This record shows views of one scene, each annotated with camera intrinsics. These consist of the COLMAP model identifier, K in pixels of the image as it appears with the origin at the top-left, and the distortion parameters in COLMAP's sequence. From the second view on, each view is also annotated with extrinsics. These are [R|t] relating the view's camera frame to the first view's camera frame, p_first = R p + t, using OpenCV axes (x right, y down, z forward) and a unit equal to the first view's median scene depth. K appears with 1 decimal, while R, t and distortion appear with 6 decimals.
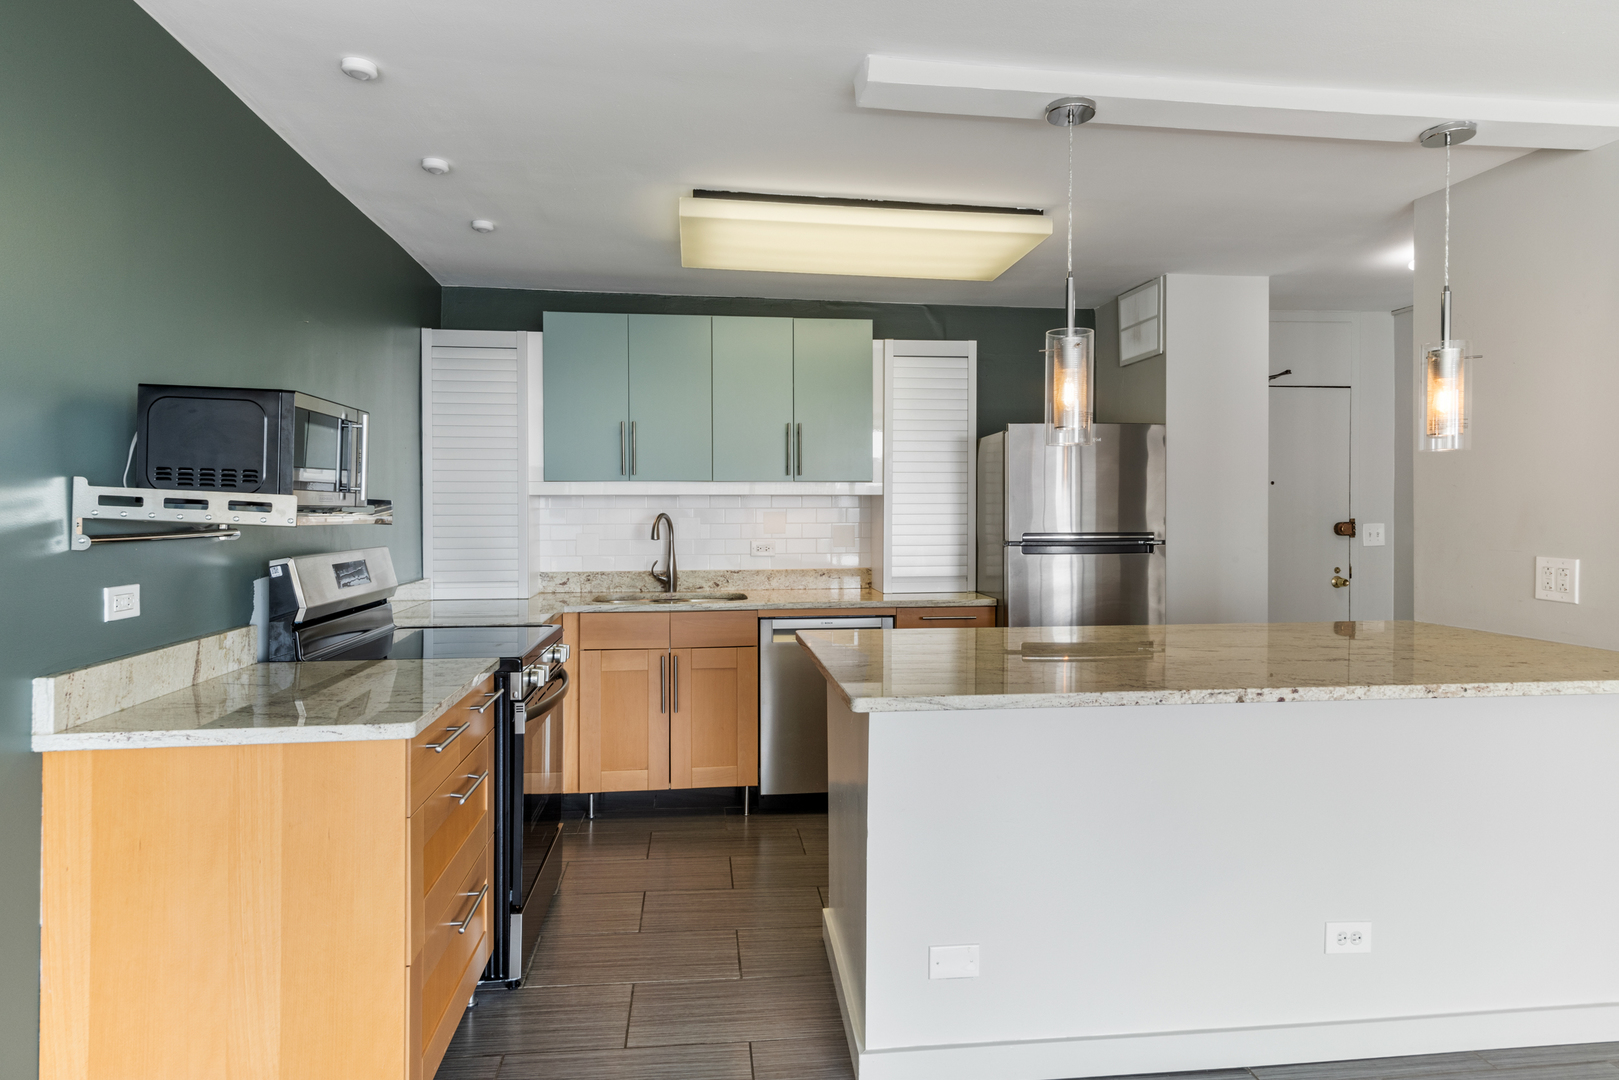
lens RADIAL K [[932.0, 0, 816.3], [0, 932.0, 516.9], [0, 0, 1]] dist [0.019693, -0.000065]
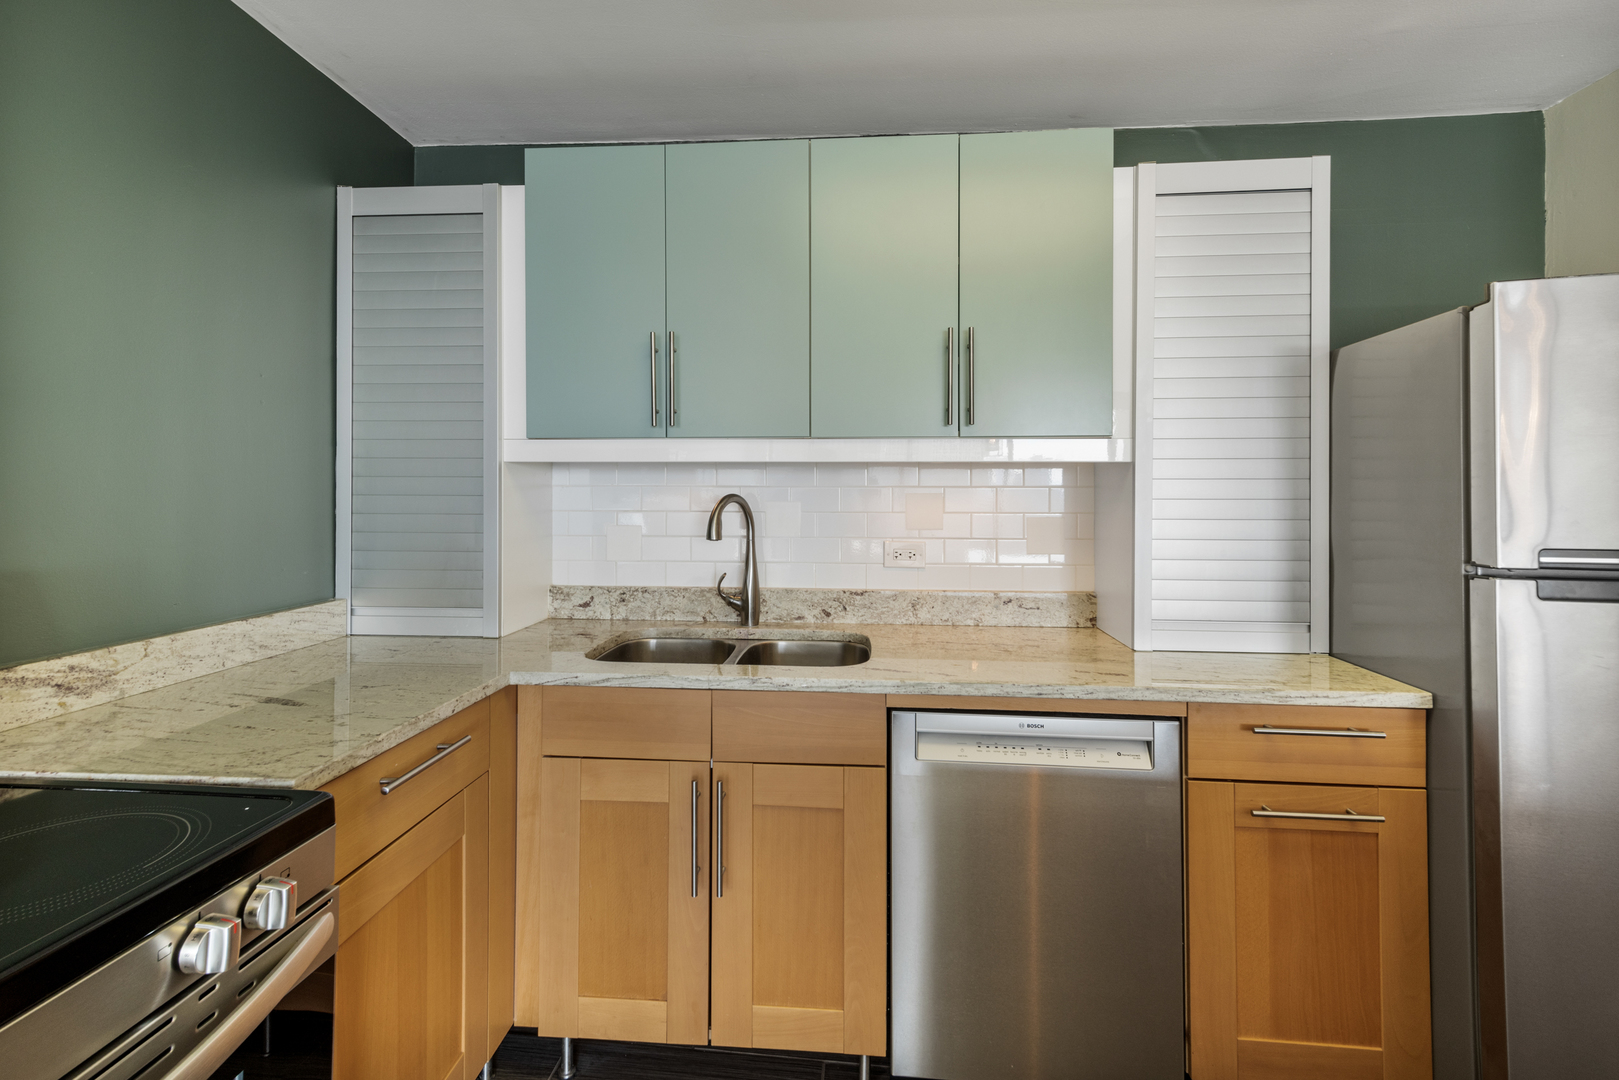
lens RADIAL K [[729.4, 0, 815.6], [0, 729.4, 482.4], [0, 0, 1]] dist [0.016328, -0.000016]
pose [[0.979410, 0.002960, -0.201858, -0.020409], [-0.007356, 0.999752, -0.021030, -0.002036], [0.201745, 0.022082, 0.979189, 0.573691]]
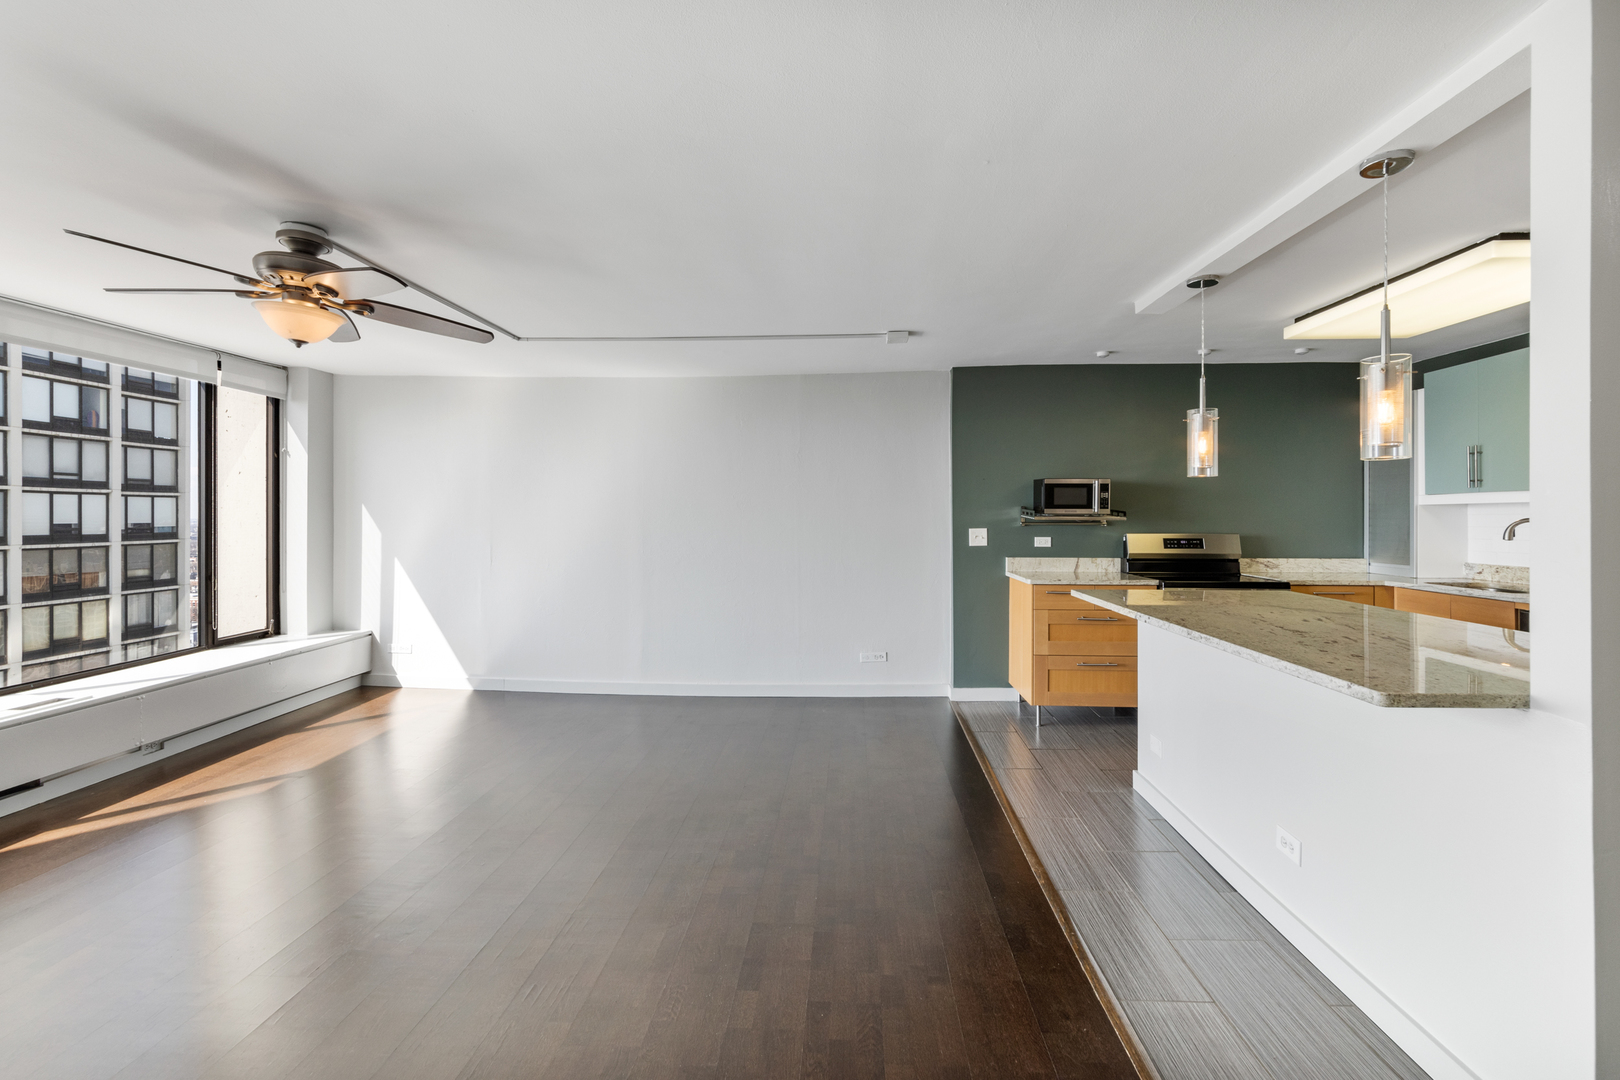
lens RADIAL K [[709.4, 0, 816.7], [0, 709.4, 524.2], [0, 0, 1]] dist [0.001238, -0.000045]
pose [[-0.173731, 0.011183, -0.984730, 0.886921], [-0.007238, 0.999894, 0.012633, -0.001009], [0.984767, 0.009322, -0.173632, 0.285247]]
